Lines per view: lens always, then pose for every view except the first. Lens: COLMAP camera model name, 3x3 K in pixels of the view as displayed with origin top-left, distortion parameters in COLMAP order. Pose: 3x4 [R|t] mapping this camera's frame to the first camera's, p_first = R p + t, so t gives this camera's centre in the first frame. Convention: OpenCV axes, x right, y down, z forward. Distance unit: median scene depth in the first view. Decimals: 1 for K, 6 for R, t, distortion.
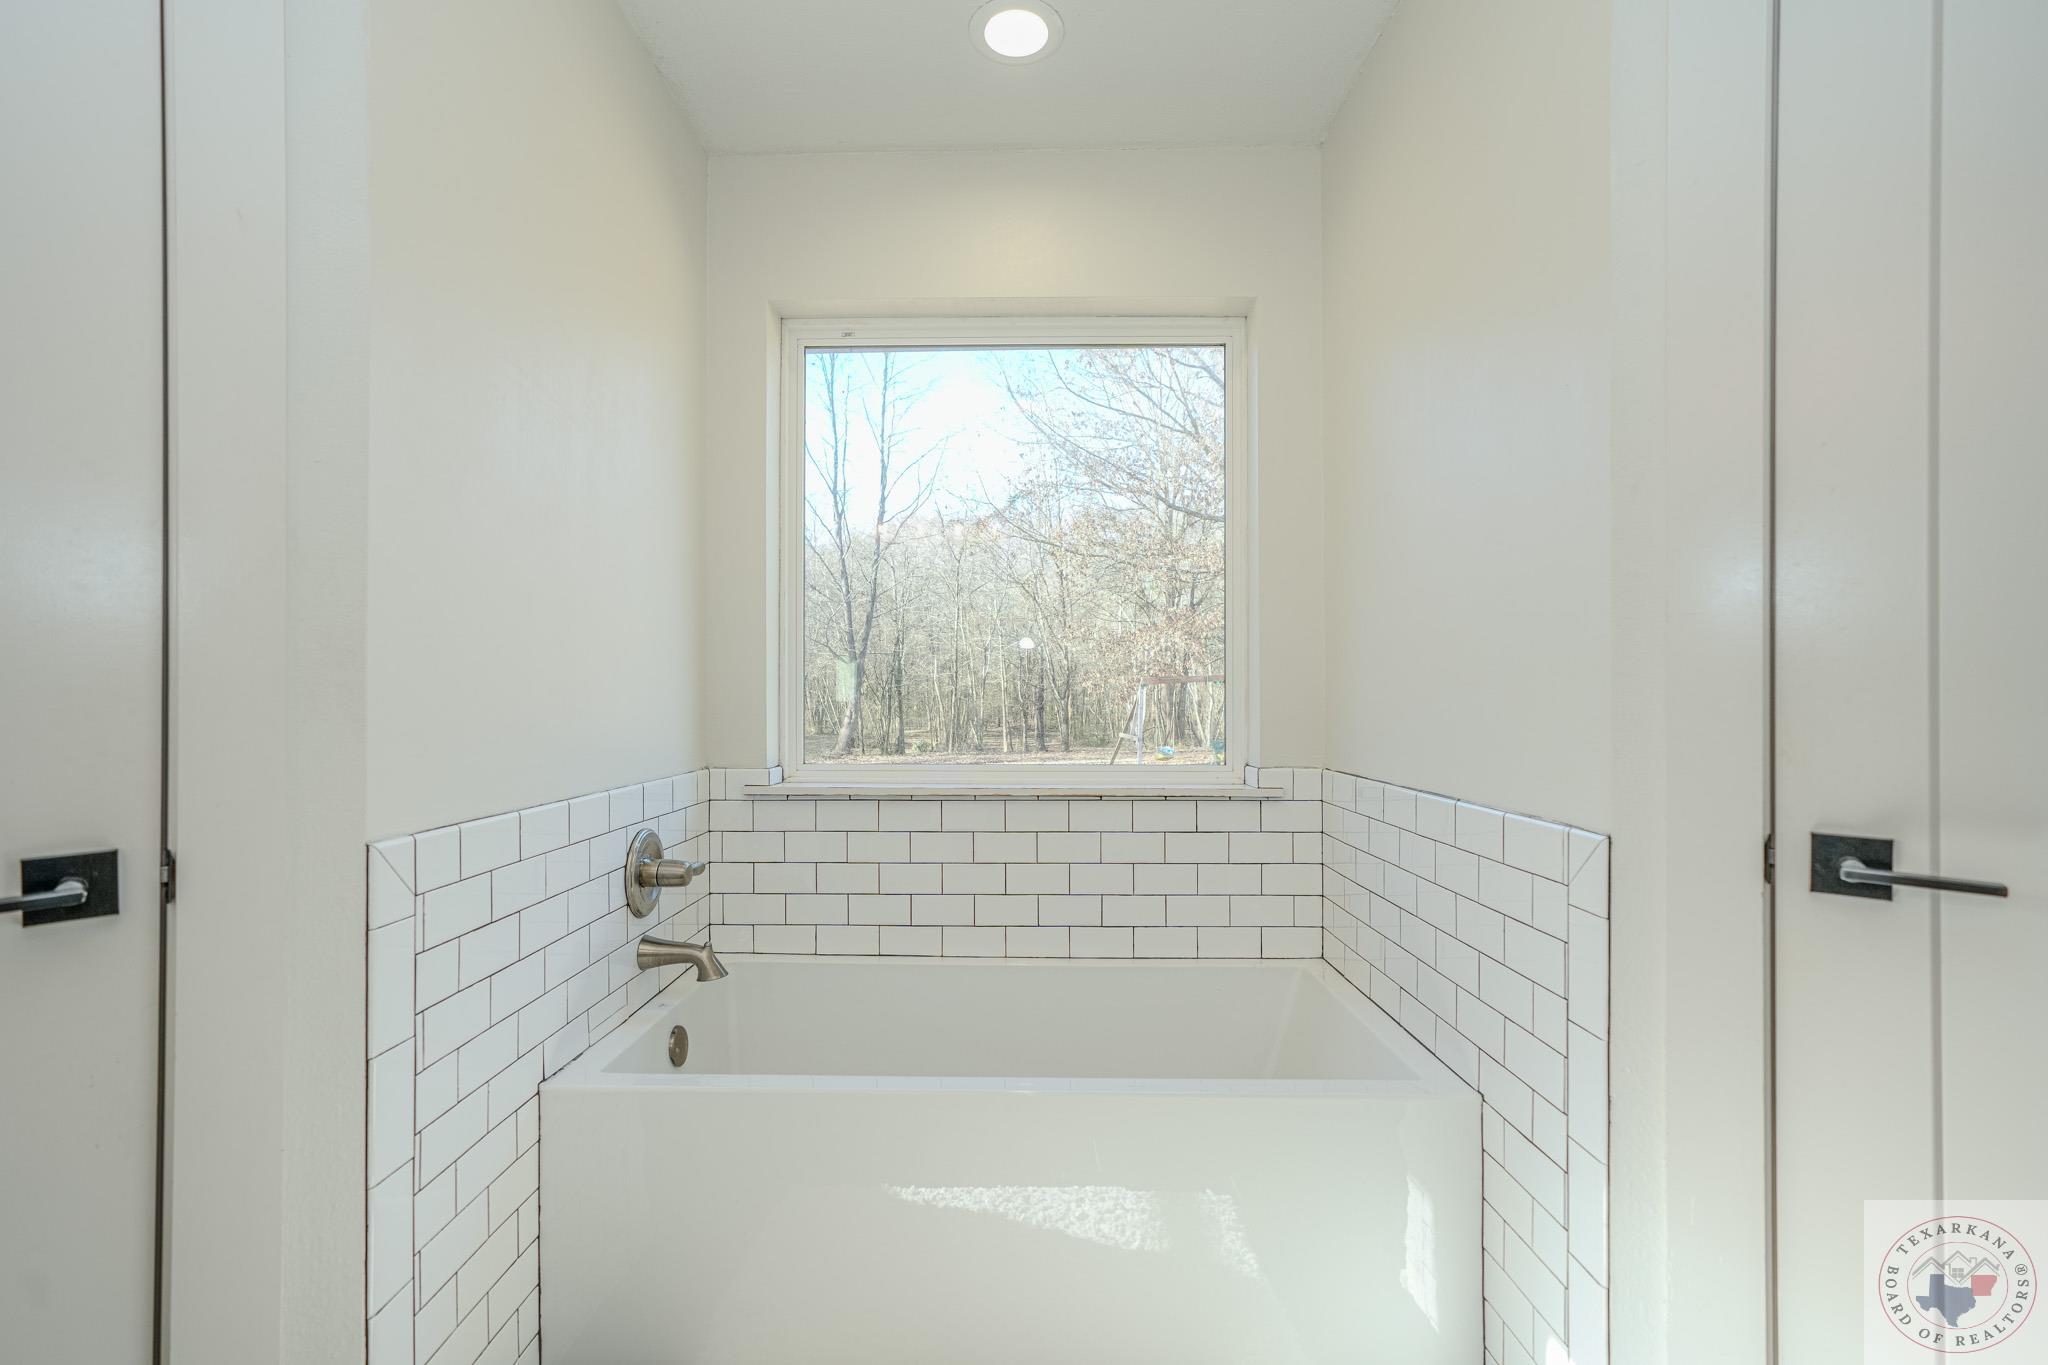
lens RADIAL K [[931.5, 0, 1028.2], [0, 931.5, 685.2], [0, 0, 1]] dist [-0.000354, -0.000120]
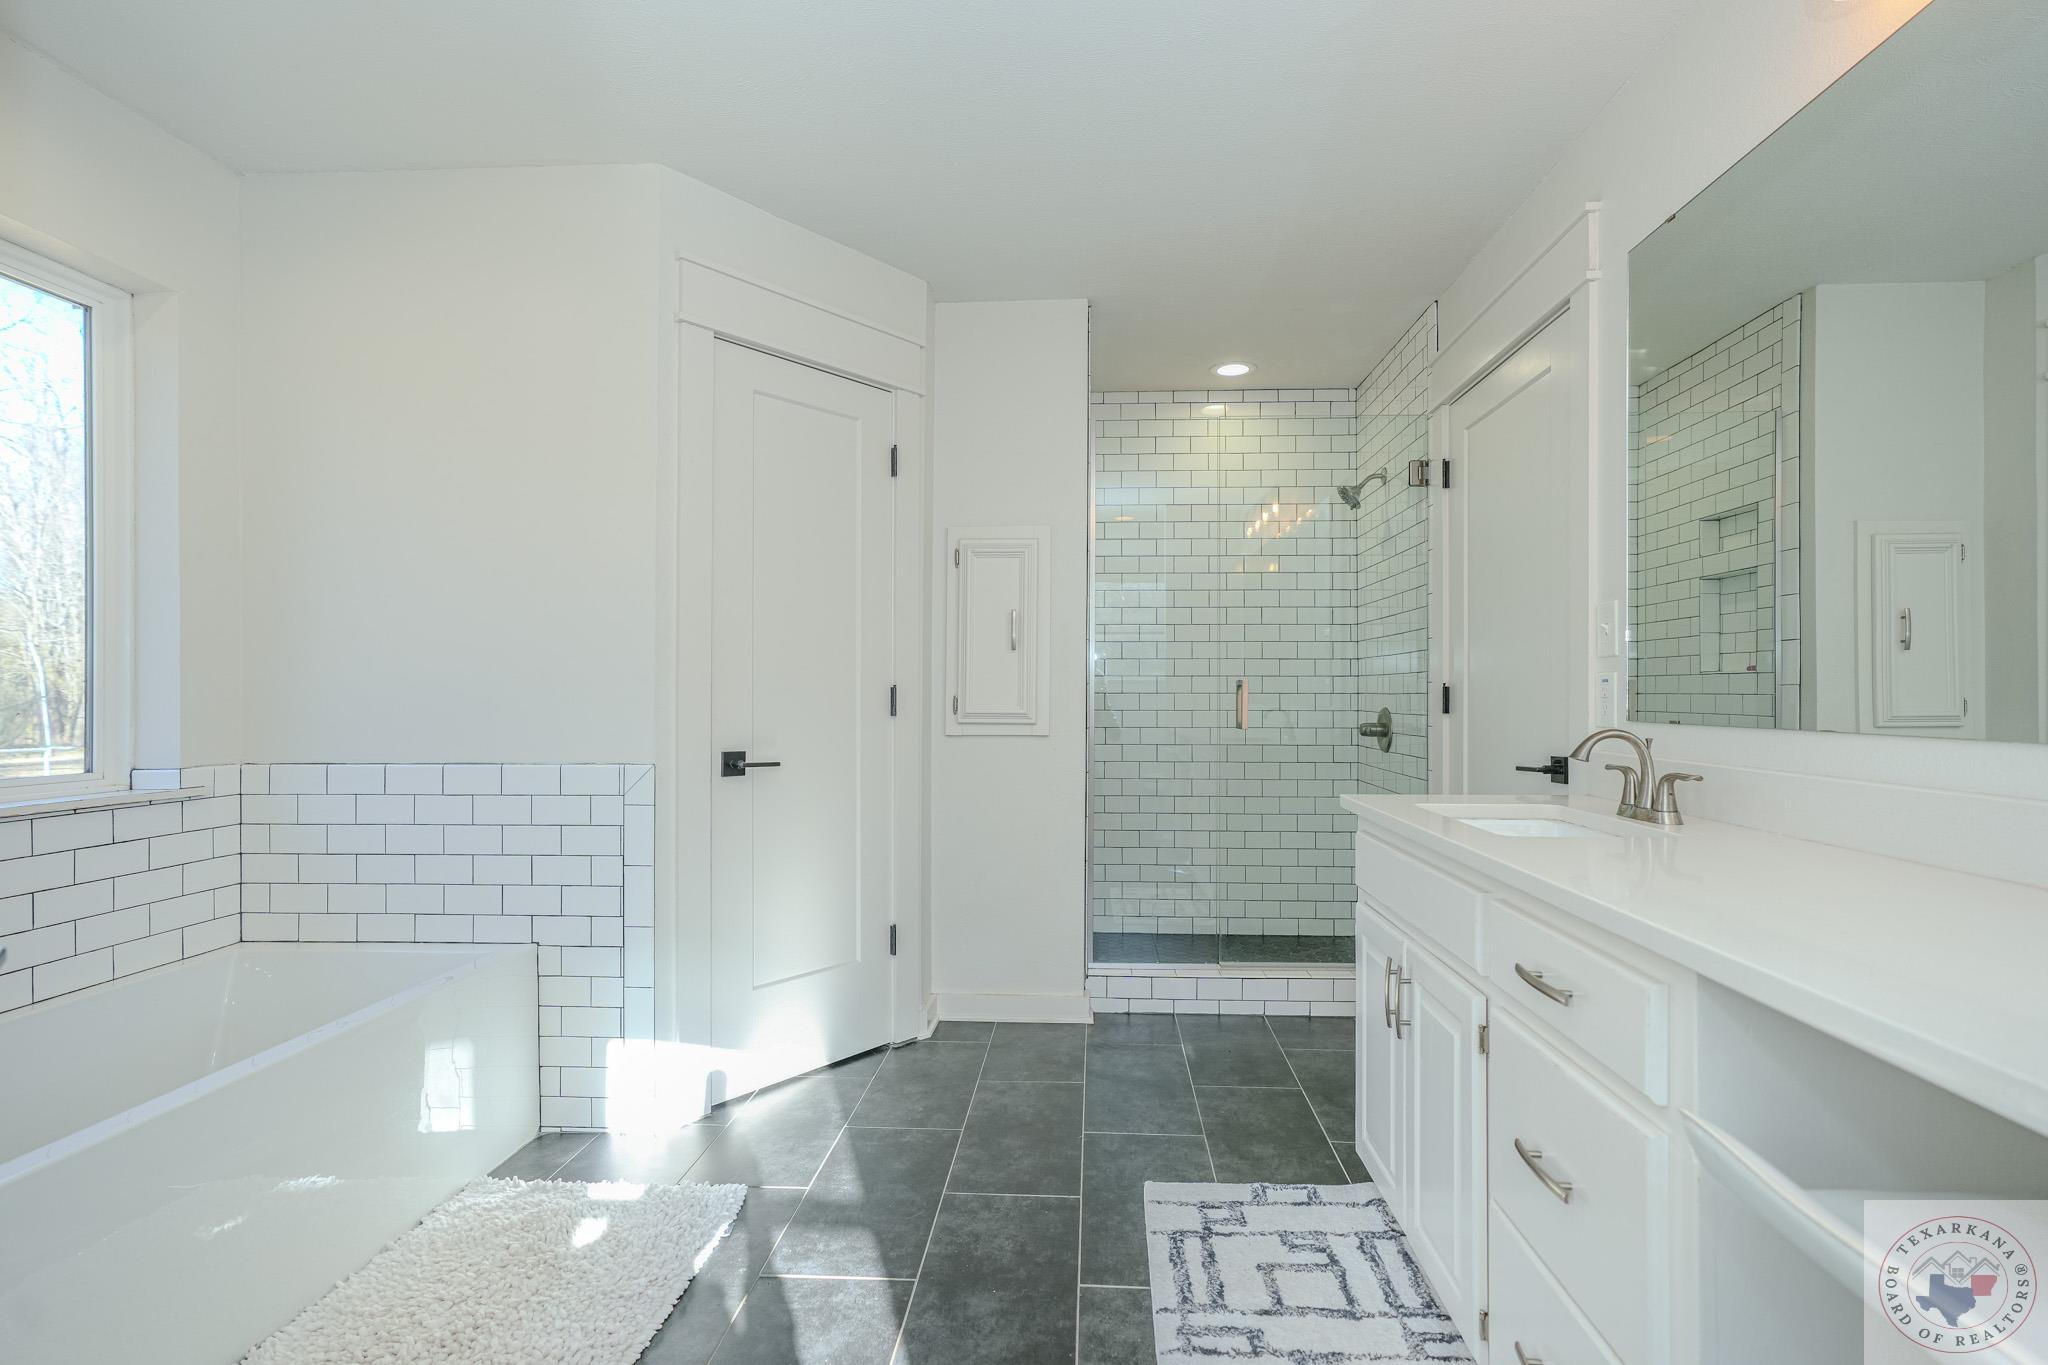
lens RADIAL K [[931.5, 0, 1030.8], [0, 931.5, 687.1], [0, 0, 1]] dist [-0.000354, -0.000120]
pose [[0.072269, 0.002946, 0.997381, -0.678162], [-0.007132, 0.999972, -0.002437, -0.001954], [-0.997360, -0.006937, 0.072288, 0.024817]]
